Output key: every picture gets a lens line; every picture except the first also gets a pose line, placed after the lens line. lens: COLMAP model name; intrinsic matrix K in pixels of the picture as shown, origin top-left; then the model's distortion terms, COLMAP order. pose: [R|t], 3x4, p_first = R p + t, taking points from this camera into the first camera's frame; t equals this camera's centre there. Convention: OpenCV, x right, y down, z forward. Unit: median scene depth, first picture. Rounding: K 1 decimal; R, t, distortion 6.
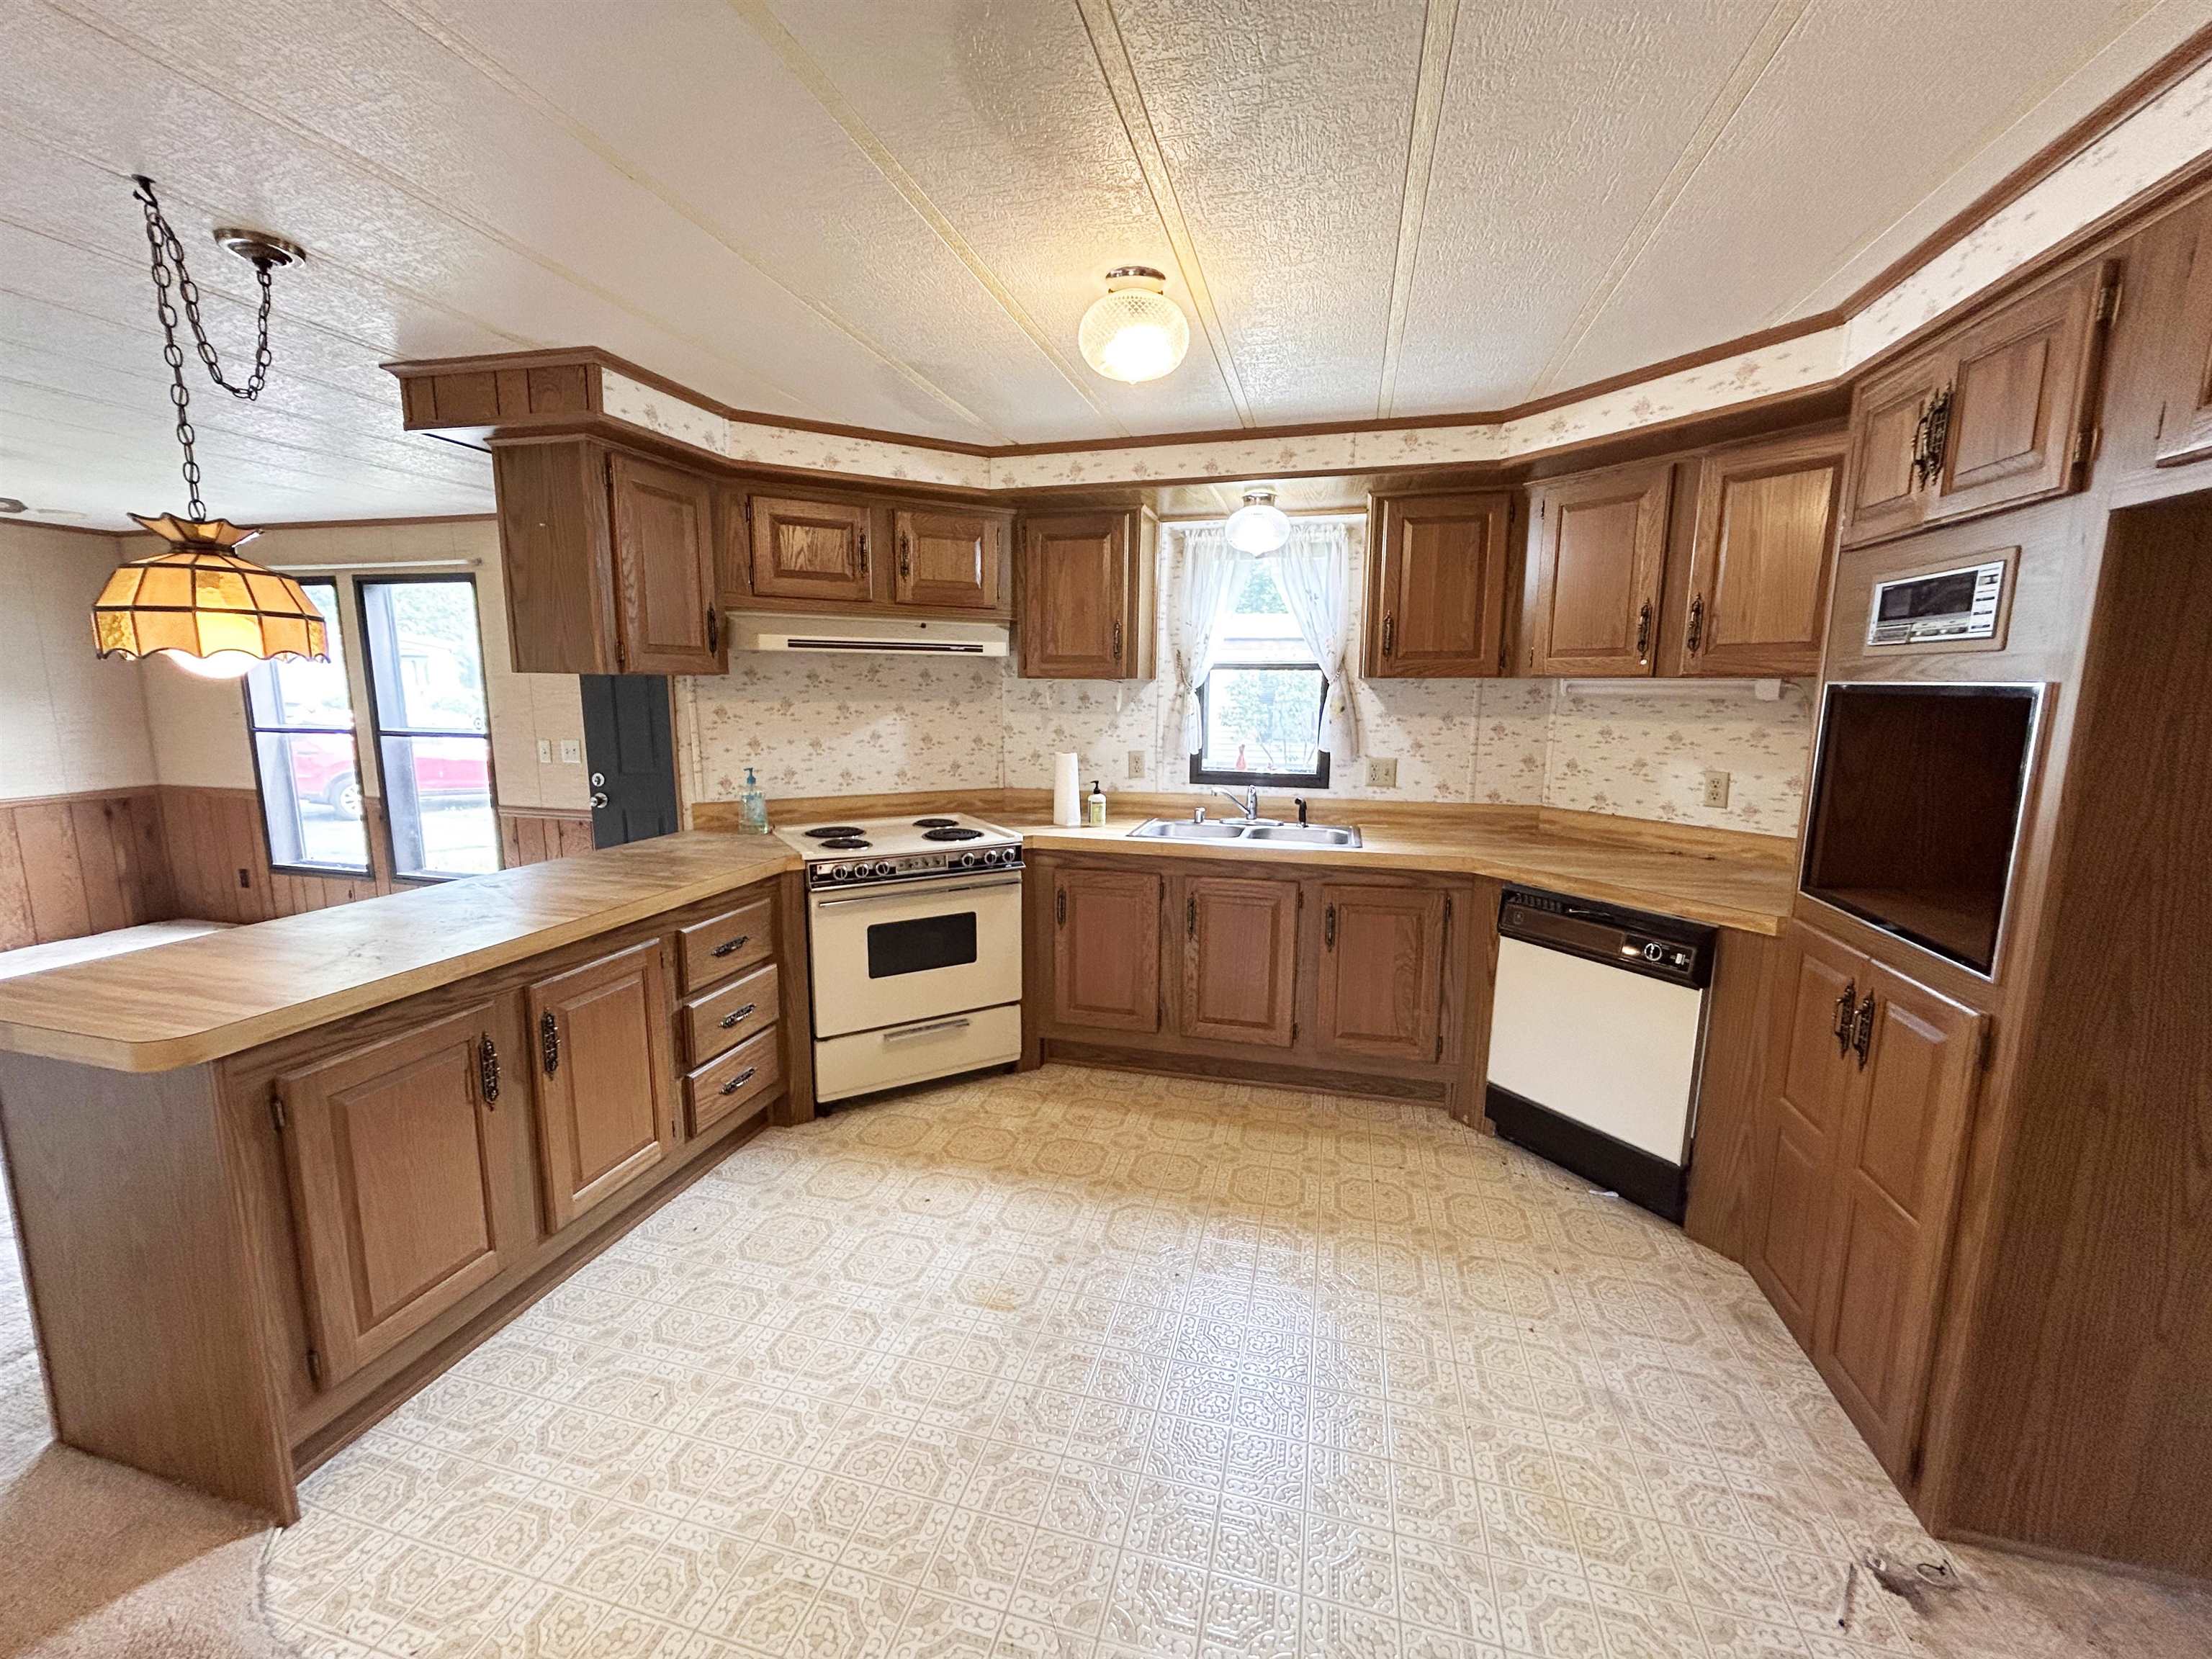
lens RADIAL K [[899.6, 0, 1098.0], [0, 899.6, 831.9], [0, 0, 1]] dist [-0.000734, 0.001272]
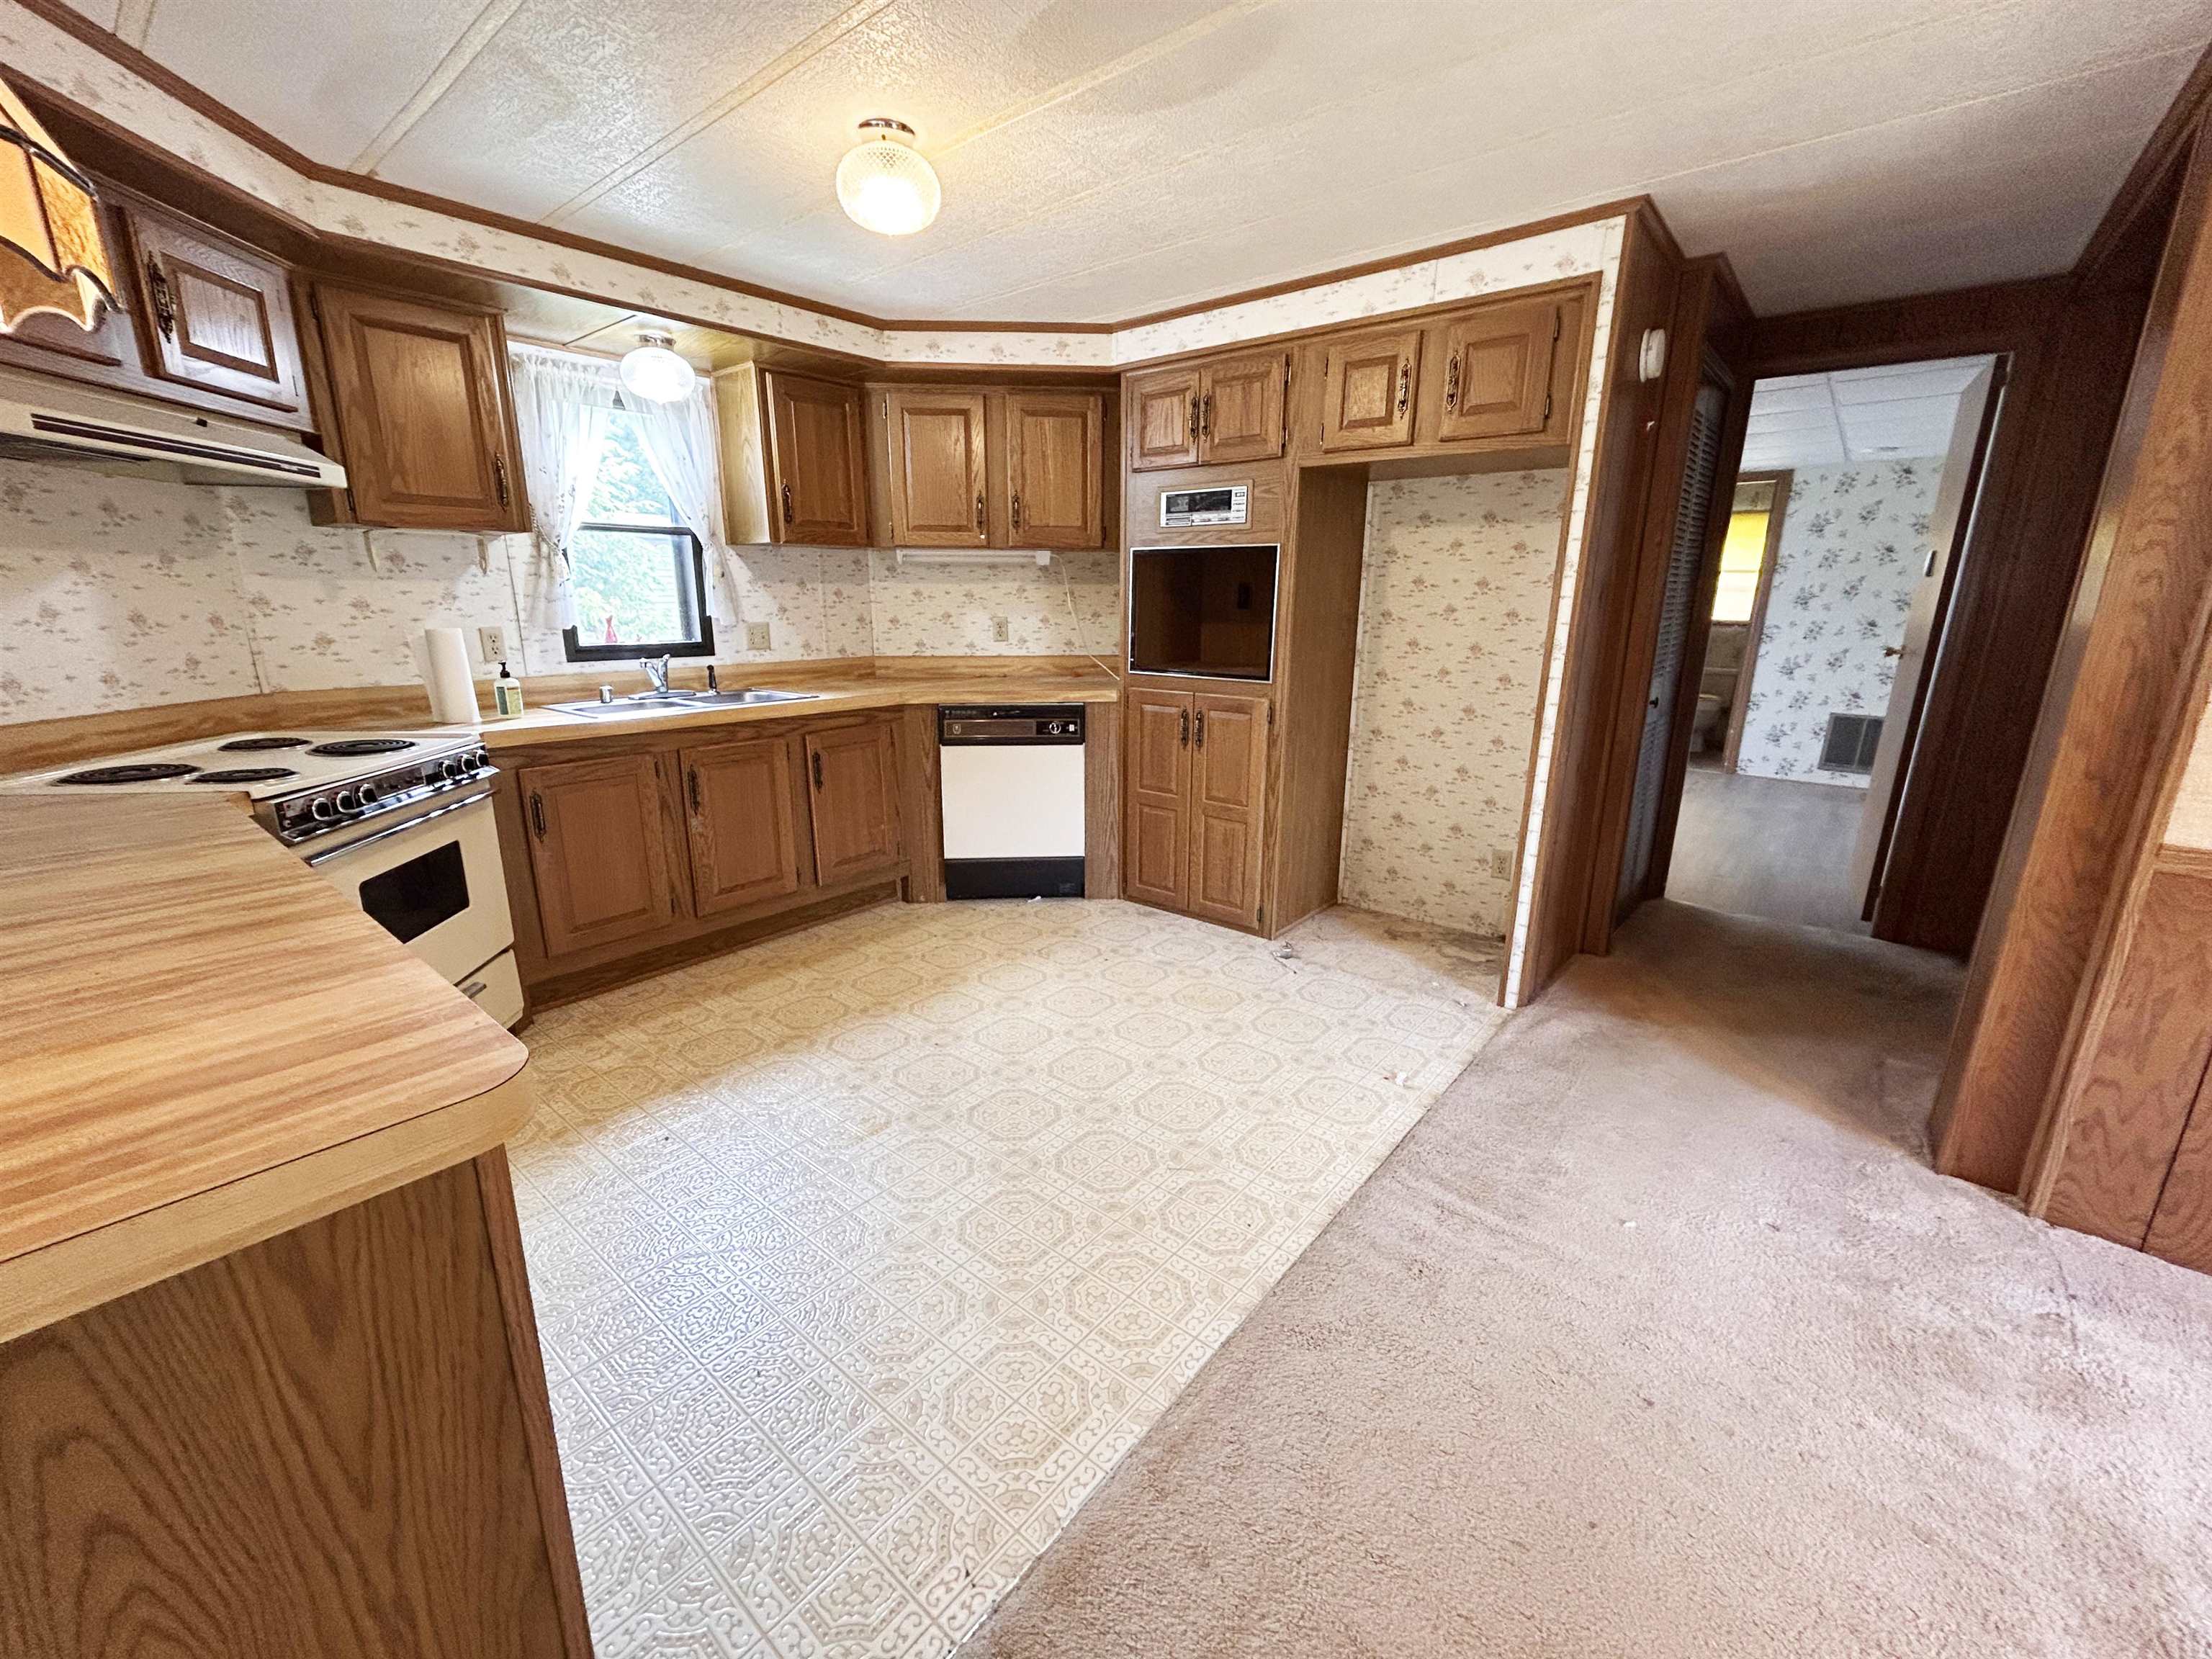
lens RADIAL K [[899.6, 0, 1095.2], [0, 899.6, 828.5], [0, 0, 1]] dist [-0.000734, 0.001272]
pose [[0.423297, -0.231233, 0.875986, -0.569366], [0.147297, 0.971582, 0.185290, 0.019267], [-0.893937, 0.050598, 0.445327, 0.194285]]
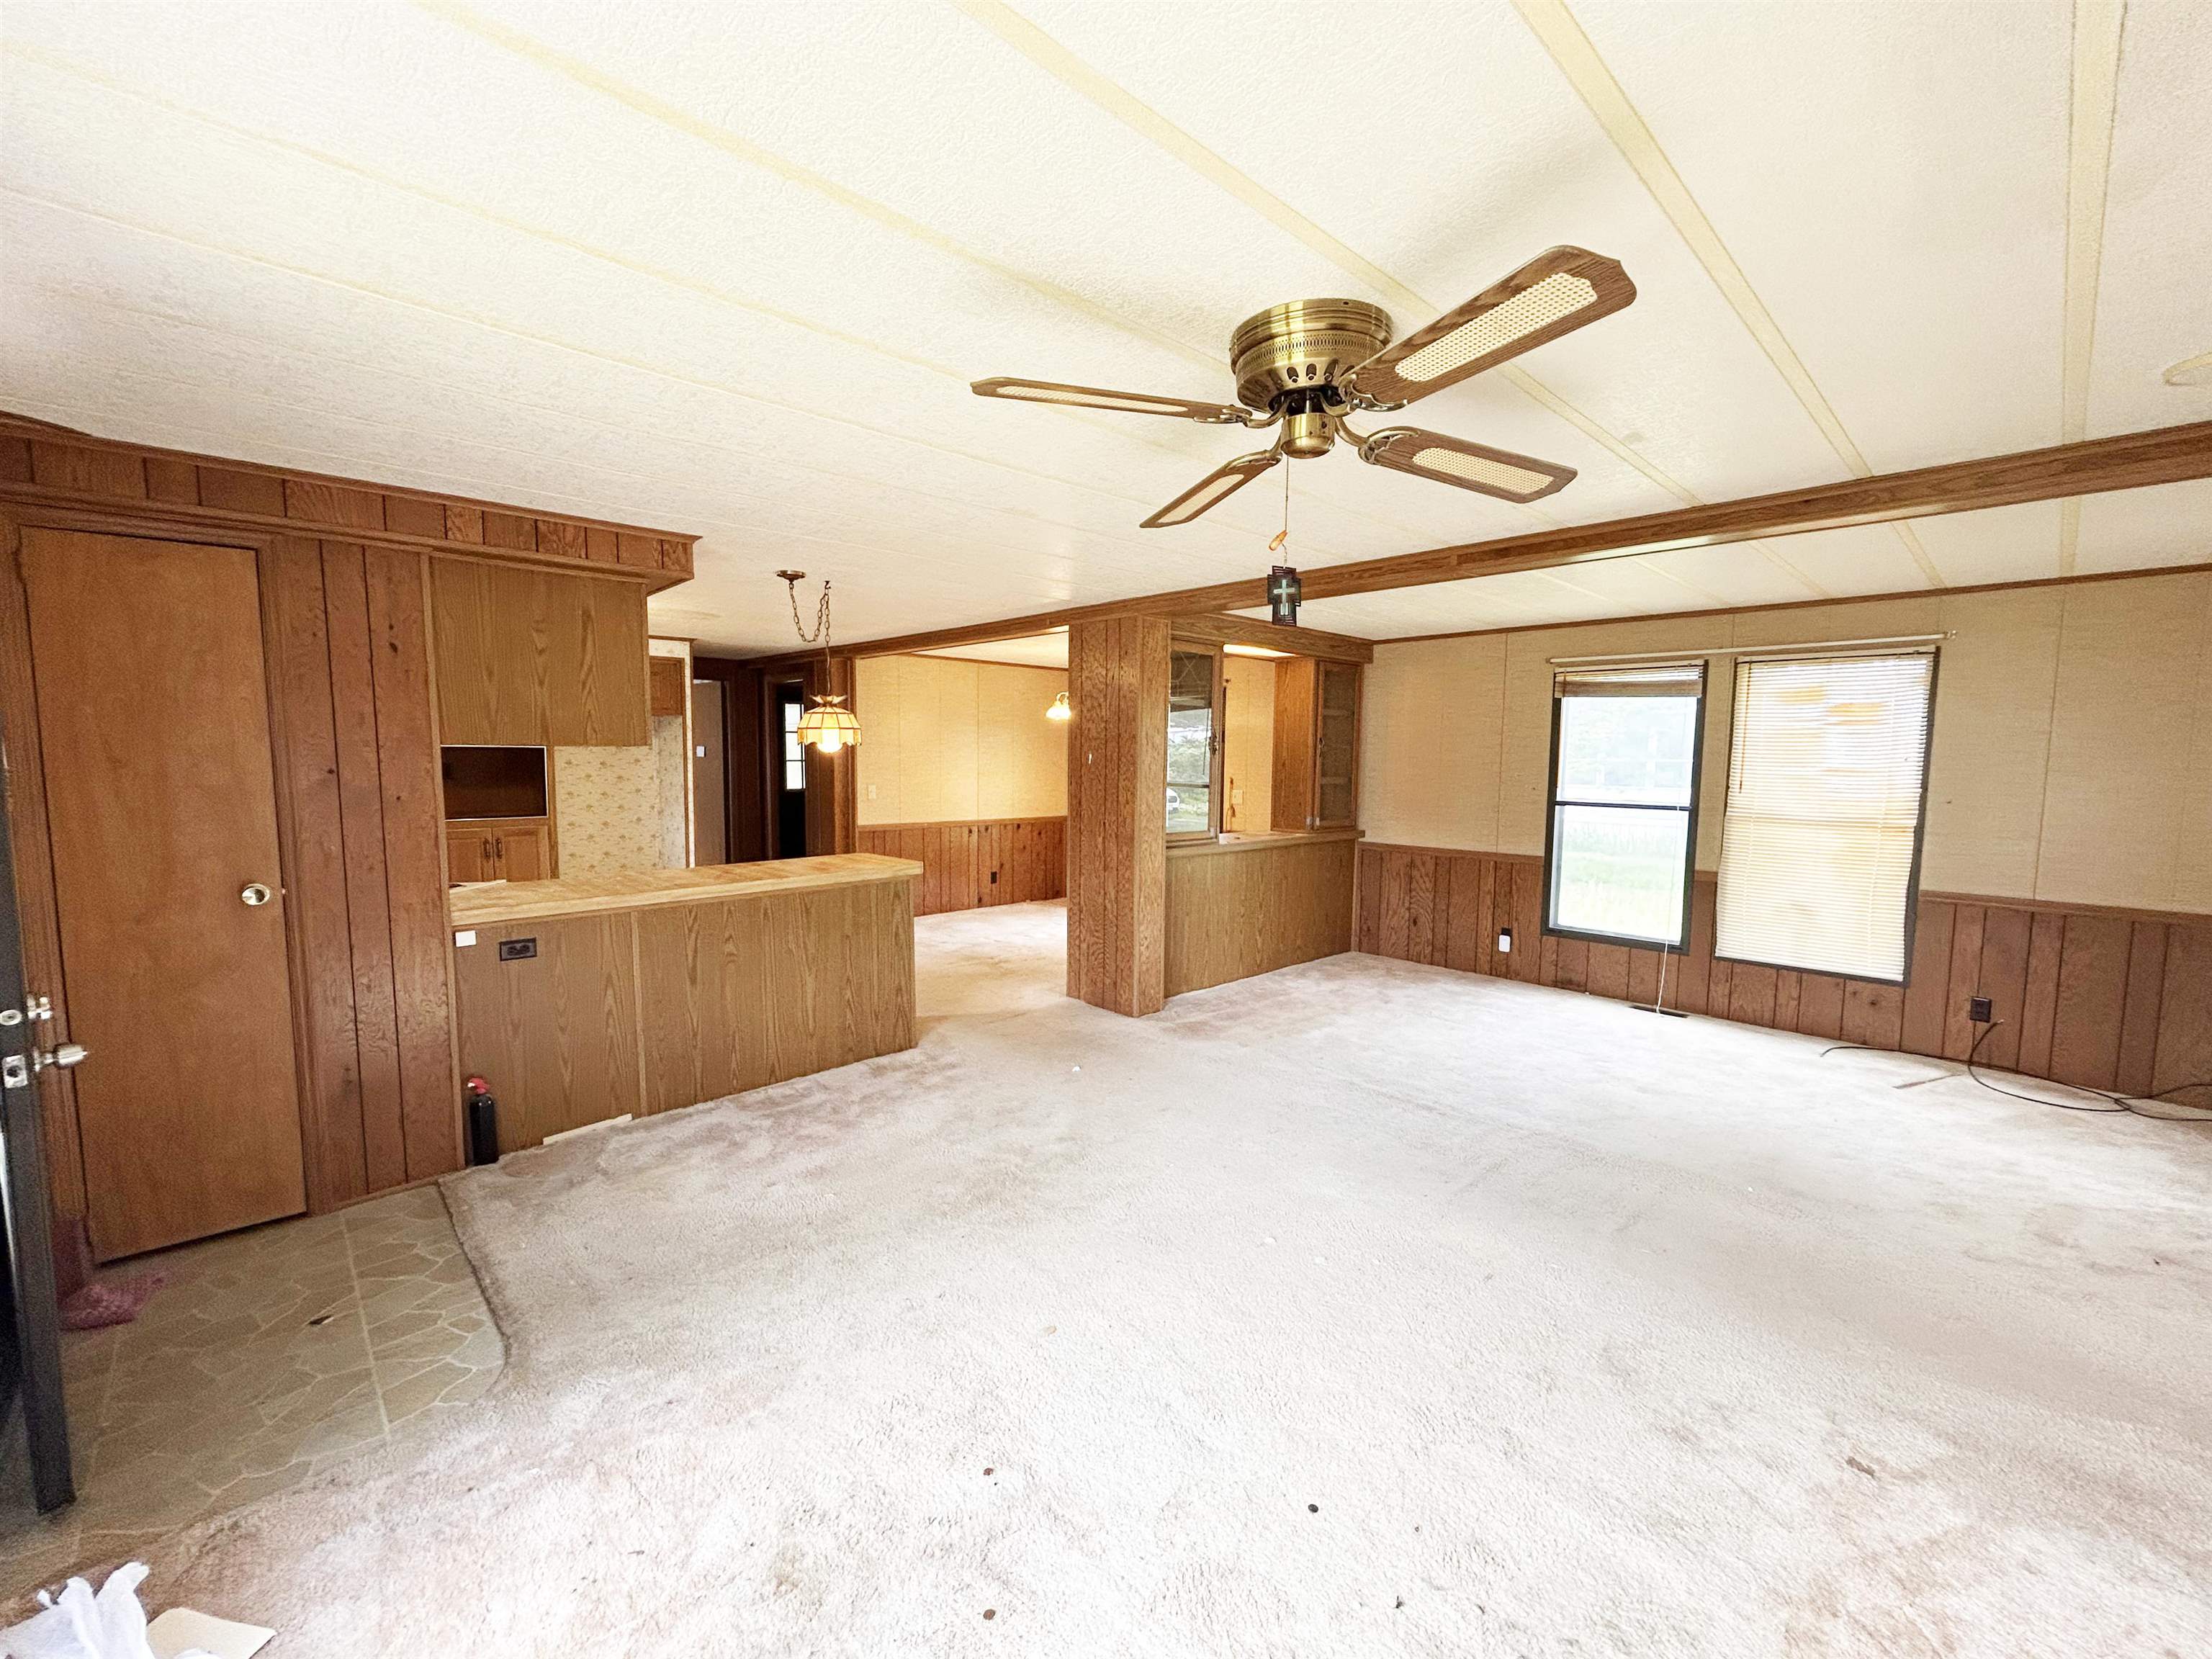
lens RADIAL K [[899.6, 0, 1094.5], [0, 899.6, 831.1], [0, 0, 1]] dist [-0.000734, 0.001272]
pose [[-0.853017, -0.059856, 0.518439, -1.568735], [0.073963, 0.969508, 0.233630, -0.261466], [-0.516616, 0.237635, -0.822580, 1.468989]]
